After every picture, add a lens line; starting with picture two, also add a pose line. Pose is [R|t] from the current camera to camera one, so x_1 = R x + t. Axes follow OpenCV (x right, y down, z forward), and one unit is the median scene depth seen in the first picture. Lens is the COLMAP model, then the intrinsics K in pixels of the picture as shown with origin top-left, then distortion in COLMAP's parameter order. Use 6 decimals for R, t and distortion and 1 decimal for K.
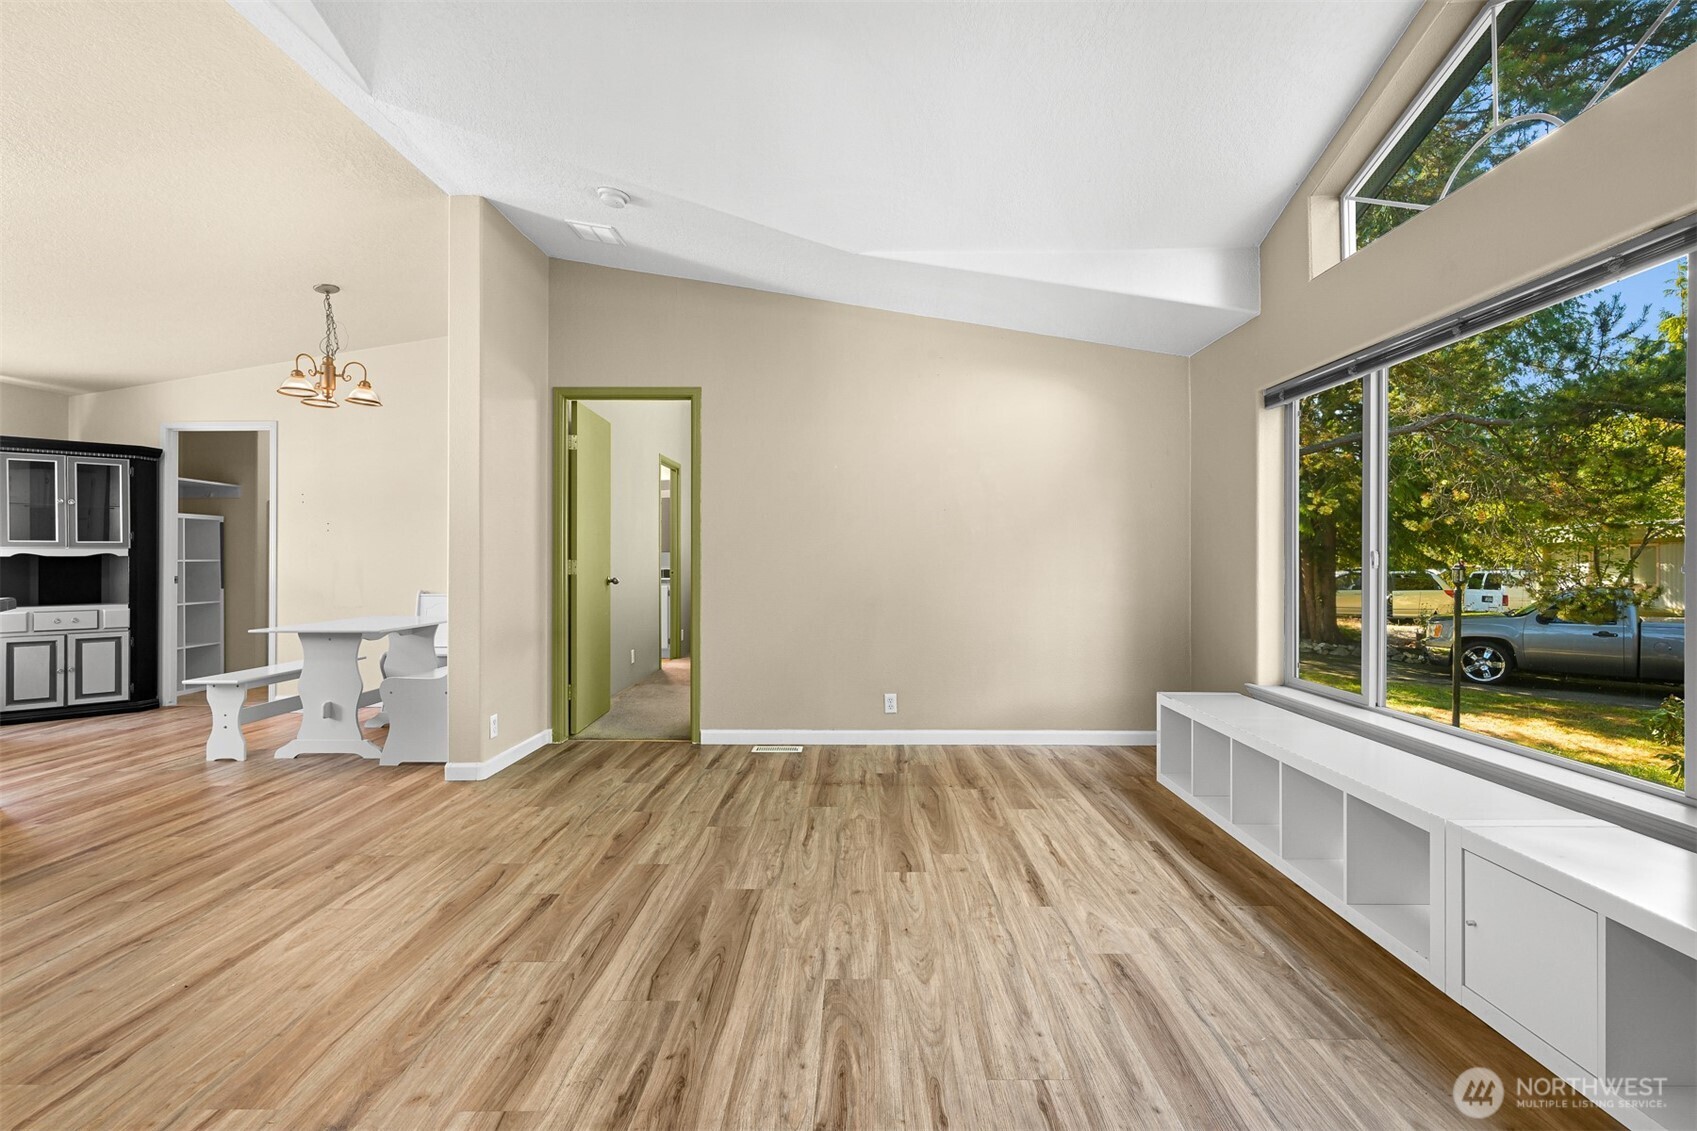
lens RADIAL K [[764.2, 0, 850.8], [0, 764.2, 555.0], [0, 0, 1]] dist [-0.001036, 0.001981]
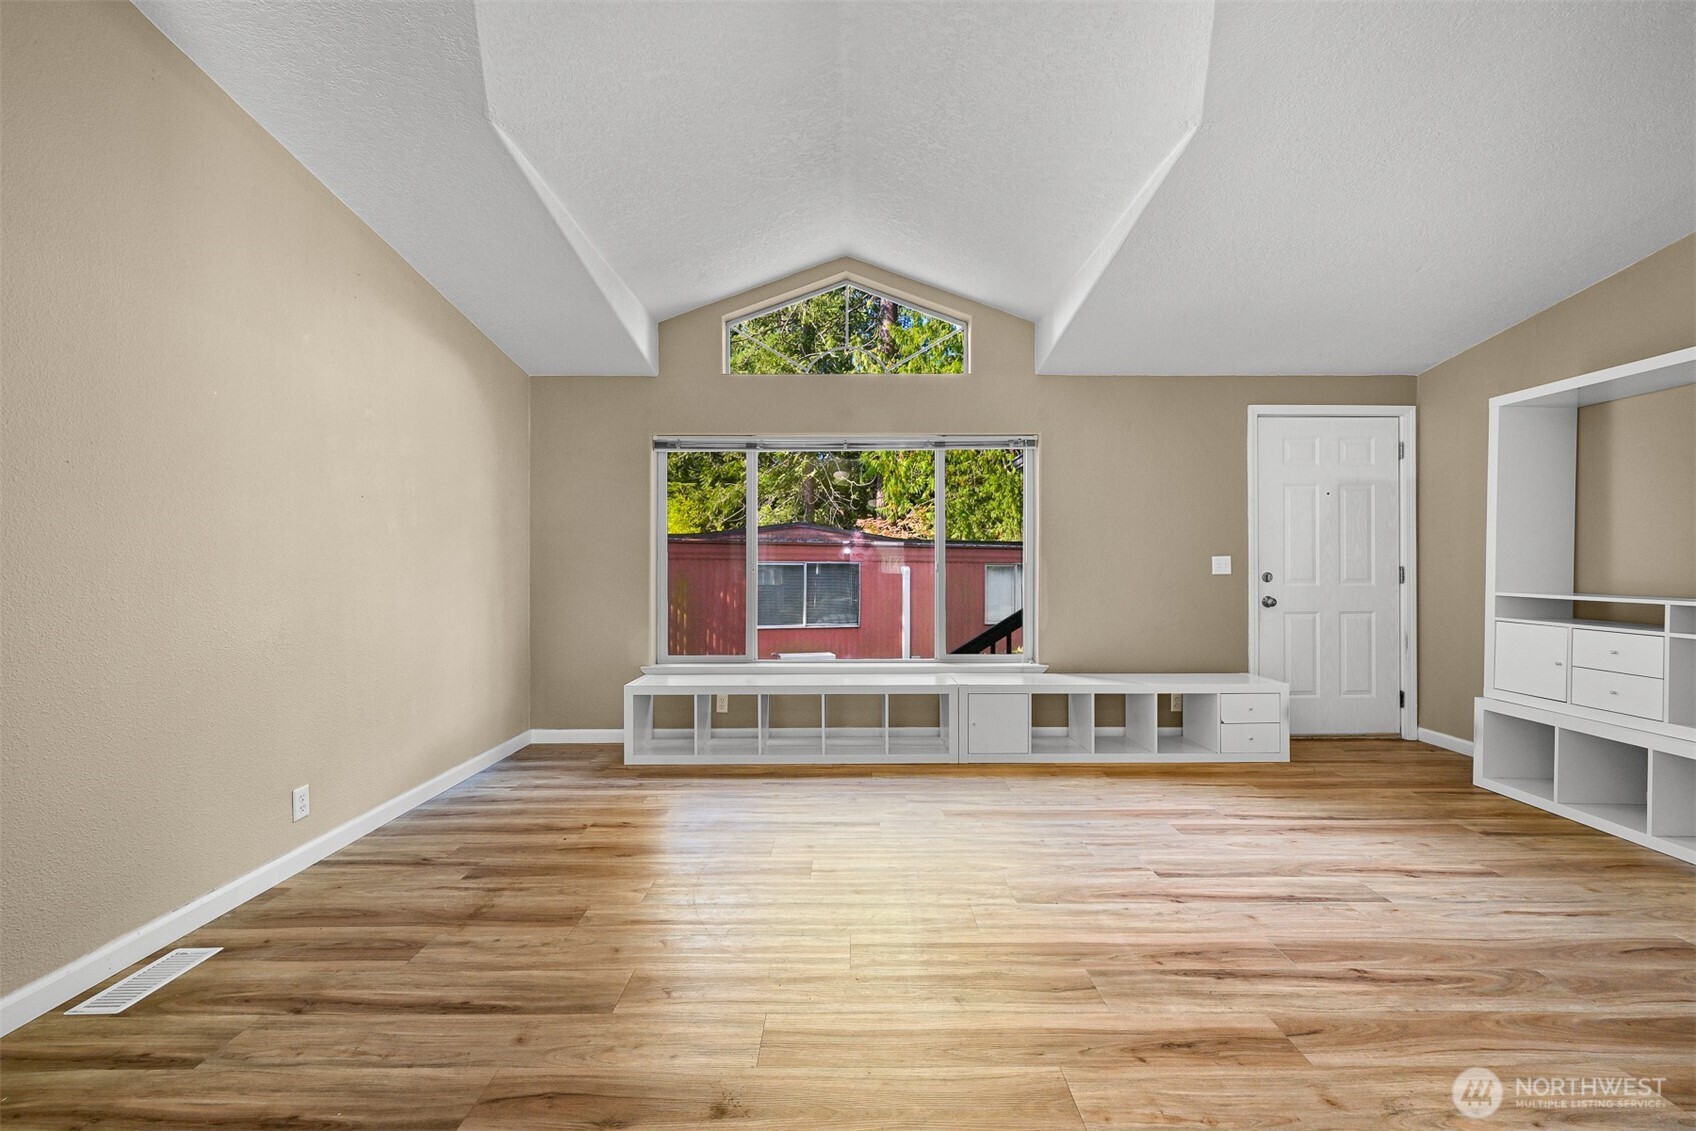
lens RADIAL K [[678.1, 0, 856.4], [0, 678.1, 566.0], [0, 0, 1]] dist [0.002027, -0.000576]
pose [[-0.018348, 0.003345, 0.999826, -0.878223], [-0.003380, 0.999988, -0.003408, 0.009000], [-0.999826, -0.003442, -0.018337, 0.995501]]
